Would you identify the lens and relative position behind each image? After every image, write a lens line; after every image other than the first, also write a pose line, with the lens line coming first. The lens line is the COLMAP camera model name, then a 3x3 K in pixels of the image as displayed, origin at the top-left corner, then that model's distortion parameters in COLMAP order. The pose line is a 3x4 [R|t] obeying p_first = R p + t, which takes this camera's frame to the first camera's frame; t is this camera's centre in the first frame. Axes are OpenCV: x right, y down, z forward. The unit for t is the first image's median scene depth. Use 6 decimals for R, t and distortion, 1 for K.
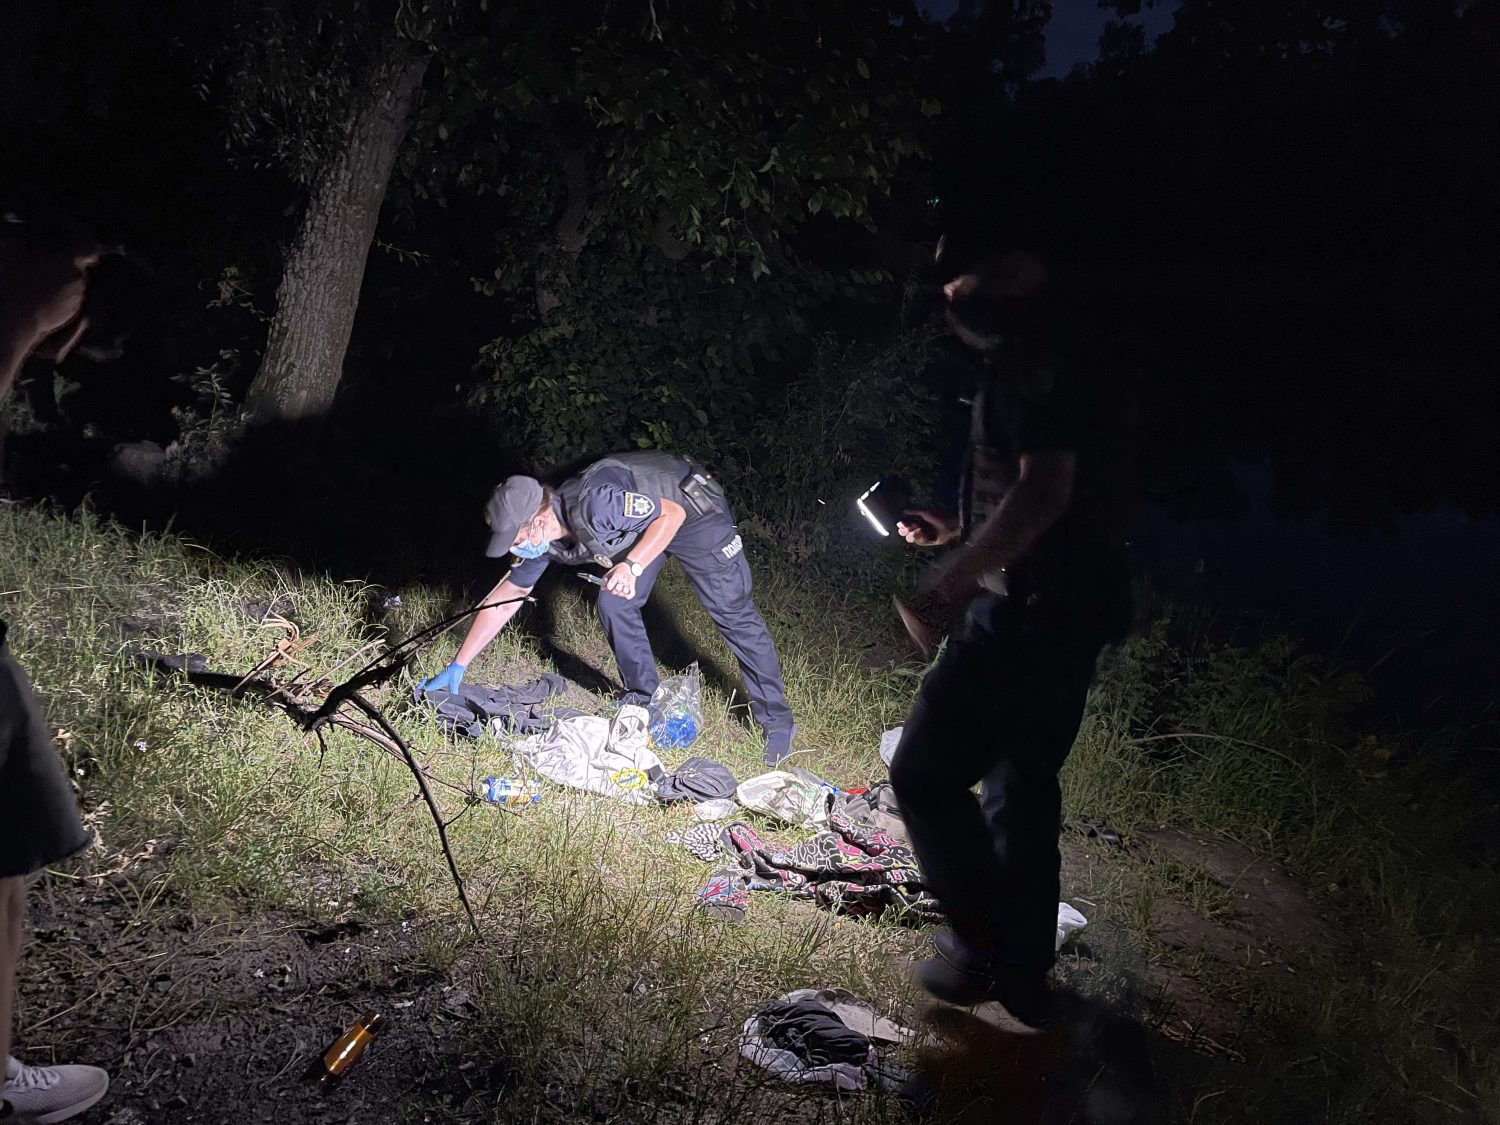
lens RADIAL K [[1116.2, 0, 742.9], [0, 1116.2, 563.6], [0, 0, 1]] dist [0.078870, -0.086912]
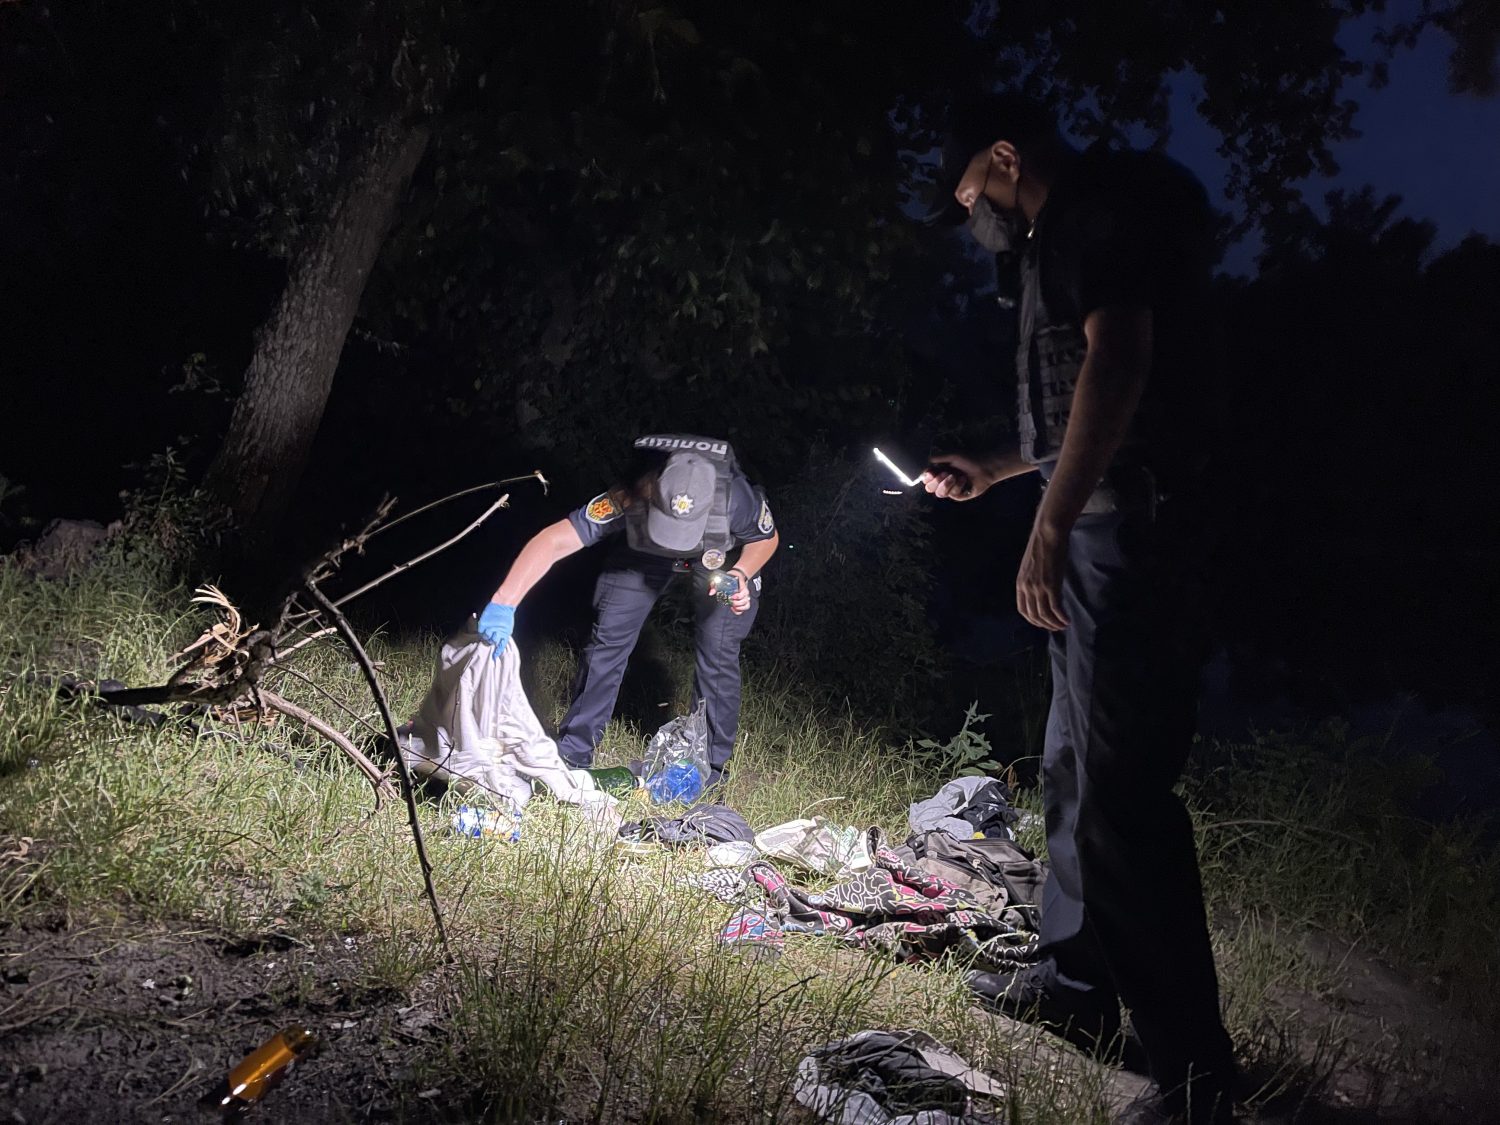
lens RADIAL K [[1114.5, 0, 747.1], [0, 1114.5, 565.4], [0, 0, 1]] dist [0.080501, -0.108302]
pose [[0.999179, 0.013162, 0.038316, -0.051589], [-0.006498, 0.985579, -0.169091, 0.160074], [-0.039989, 0.168703, 0.984855, 0.158762]]
